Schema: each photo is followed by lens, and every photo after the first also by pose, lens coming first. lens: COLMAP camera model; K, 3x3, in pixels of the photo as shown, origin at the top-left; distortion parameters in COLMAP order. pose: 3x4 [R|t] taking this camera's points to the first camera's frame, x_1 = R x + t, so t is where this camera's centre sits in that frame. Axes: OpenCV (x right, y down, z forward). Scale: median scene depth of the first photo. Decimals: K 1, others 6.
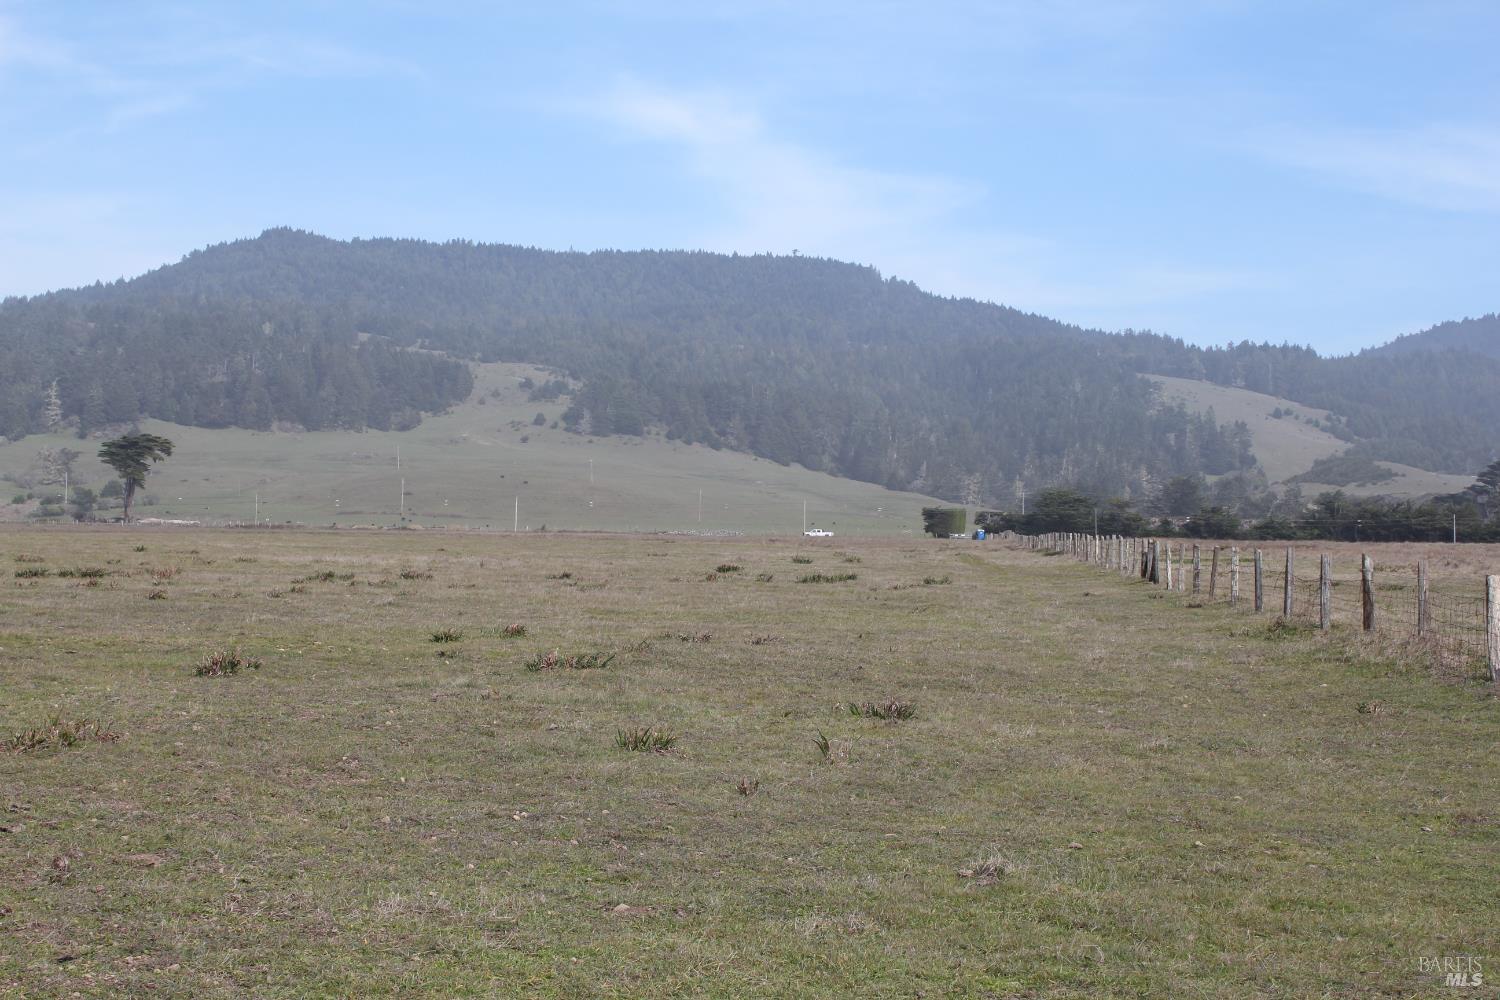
lens RADIAL K [[2340.8, 0, 722.7], [0, 2340.8, 503.8], [0, 0, 1]] dist [-0.029991, 0.123848]
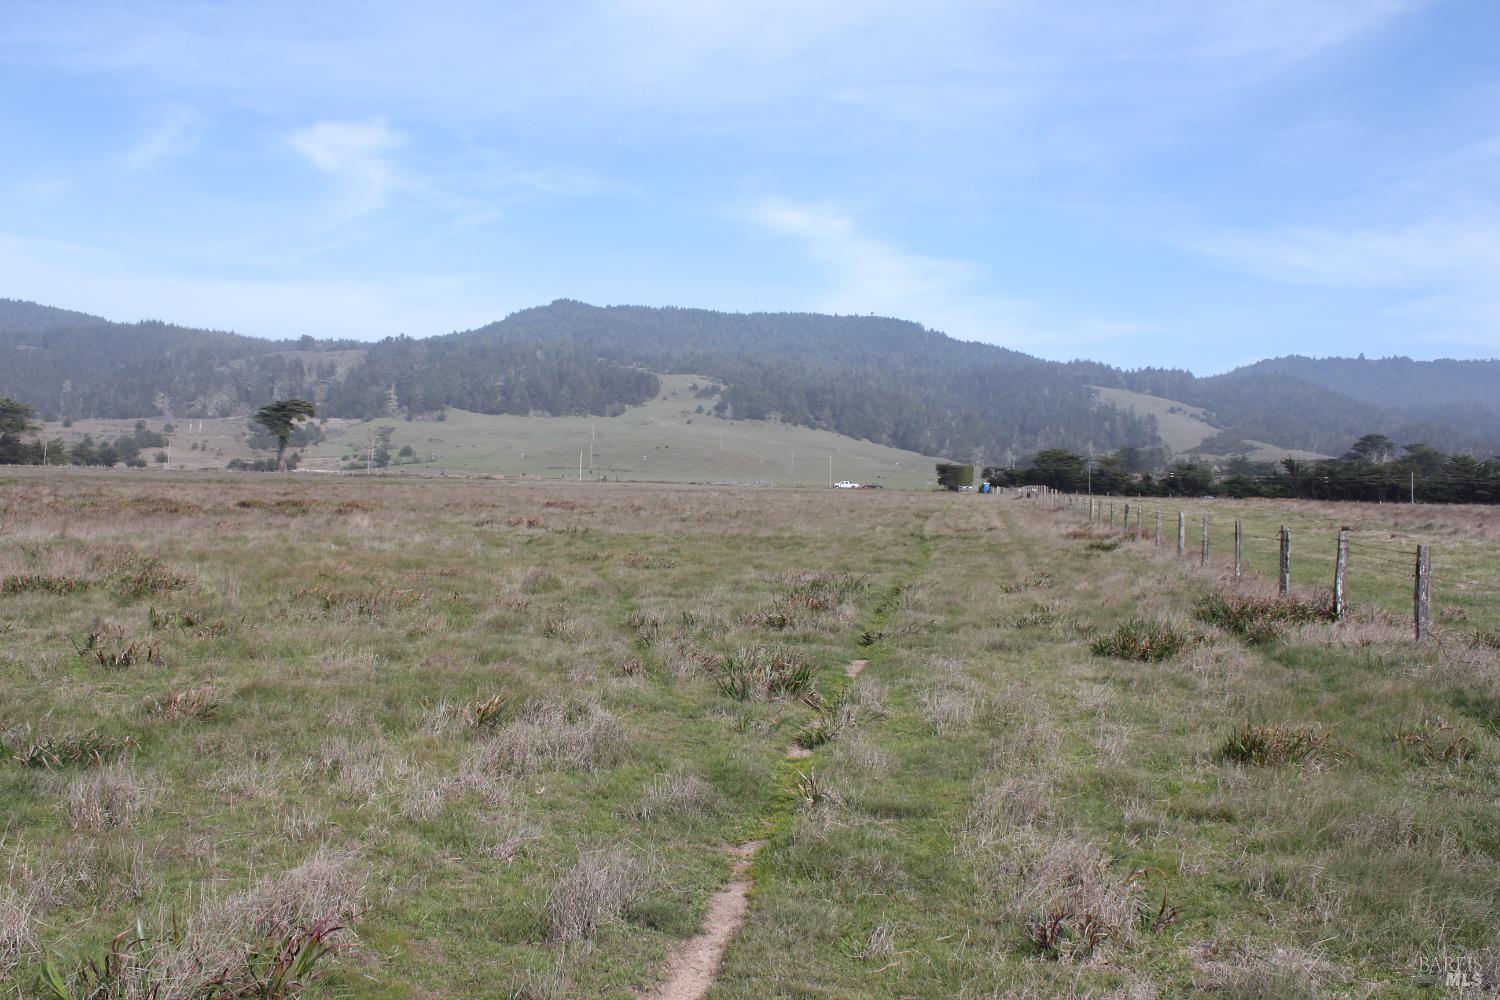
lens RADIAL K [[1297.7, 0, 750.0], [0, 1297.7, 500.0], [0, 0, 1]] dist [-0.125316, 0.001015]
pose [[0.997617, 0.008327, -0.068497, 0.014248], [-0.006551, 0.999638, 0.026108, 0.001426], [0.068690, -0.025597, 0.997310, 0.134879]]
